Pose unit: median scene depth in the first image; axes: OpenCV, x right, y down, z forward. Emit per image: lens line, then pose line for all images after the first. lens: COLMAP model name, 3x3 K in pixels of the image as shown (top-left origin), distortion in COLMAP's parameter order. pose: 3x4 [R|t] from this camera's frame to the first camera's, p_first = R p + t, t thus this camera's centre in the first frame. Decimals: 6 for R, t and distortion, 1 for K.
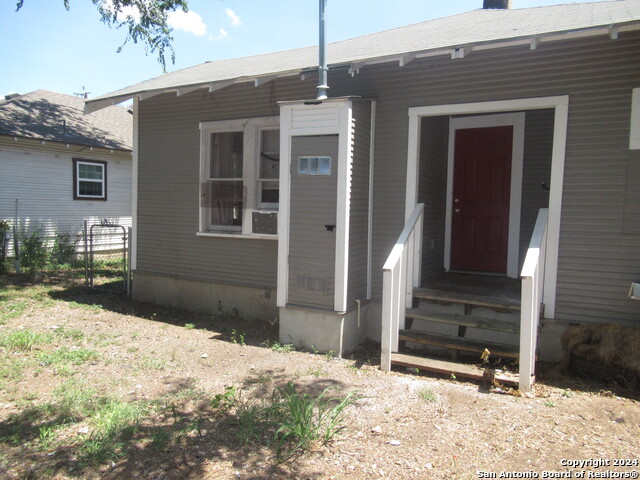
lens RADIAL K [[477.3, 0, 321.1], [0, 477.3, 238.6], [0, 0, 1]] dist [-0.007501, -0.000791]
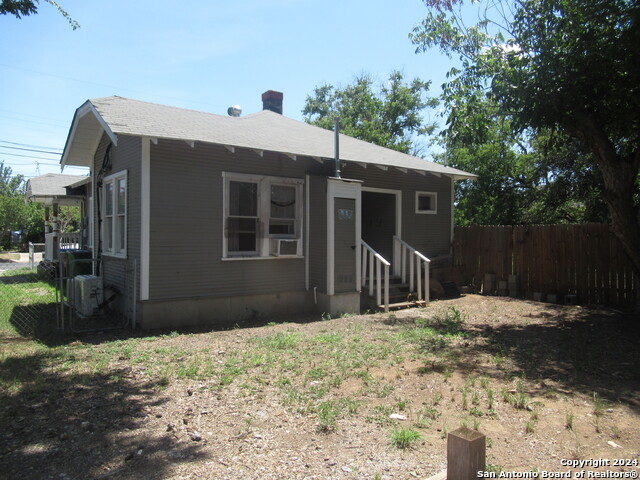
lens RADIAL K [[477.3, 0, 321.1], [0, 477.3, 238.6], [0, 0, 1]] dist [-0.007501, -0.000791]
pose [[0.405079, -0.025662, 0.913921, -1.331326], [0.060210, 0.998185, 0.001342, -0.051798], [-0.912297, 0.054483, 0.405889, 0.259608]]
